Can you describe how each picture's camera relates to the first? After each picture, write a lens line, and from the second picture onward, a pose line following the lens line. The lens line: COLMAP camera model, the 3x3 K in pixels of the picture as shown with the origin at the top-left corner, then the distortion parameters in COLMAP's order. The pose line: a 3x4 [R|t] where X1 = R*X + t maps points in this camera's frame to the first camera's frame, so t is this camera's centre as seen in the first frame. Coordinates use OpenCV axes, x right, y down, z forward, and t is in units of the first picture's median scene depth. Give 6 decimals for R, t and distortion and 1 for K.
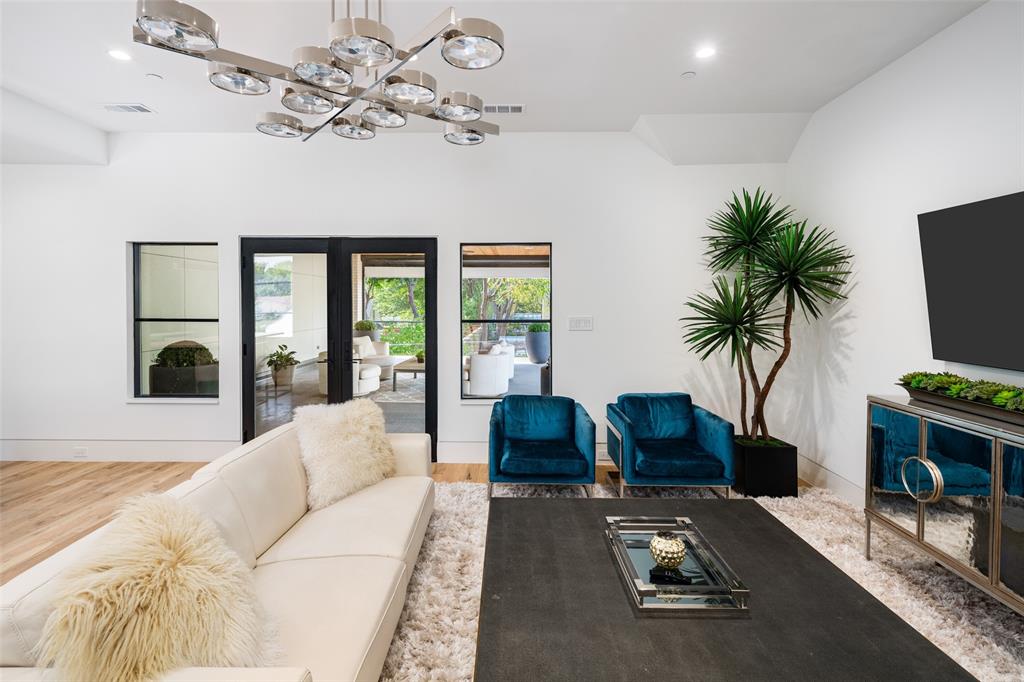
lens RADIAL K [[491.2, 0, 516.2], [0, 491.2, 308.0], [0, 0, 1]] dist [0.023217, 0.000229]
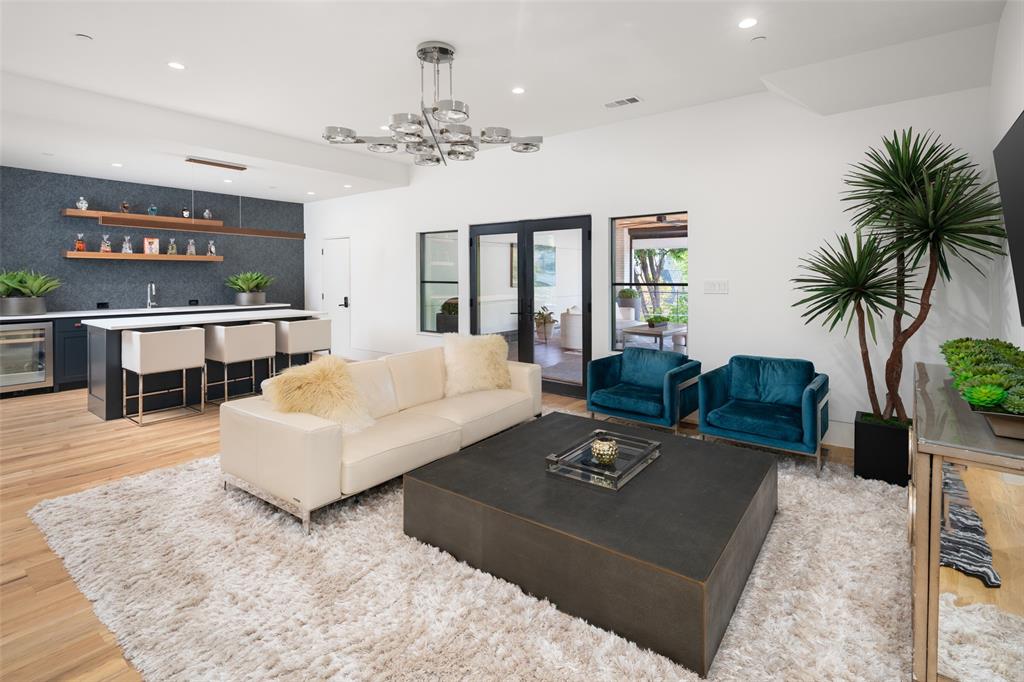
lens RADIAL K [[499.4, 0, 511.9], [0, 499.4, 283.0], [0, 0, 1]] dist [0.001086, 0.000280]
pose [[0.796165, 0.004349, -0.605064, 0.426983], [-0.001941, 0.999987, 0.004634, 0.019464], [0.605076, -0.002515, 0.796163, -0.091780]]
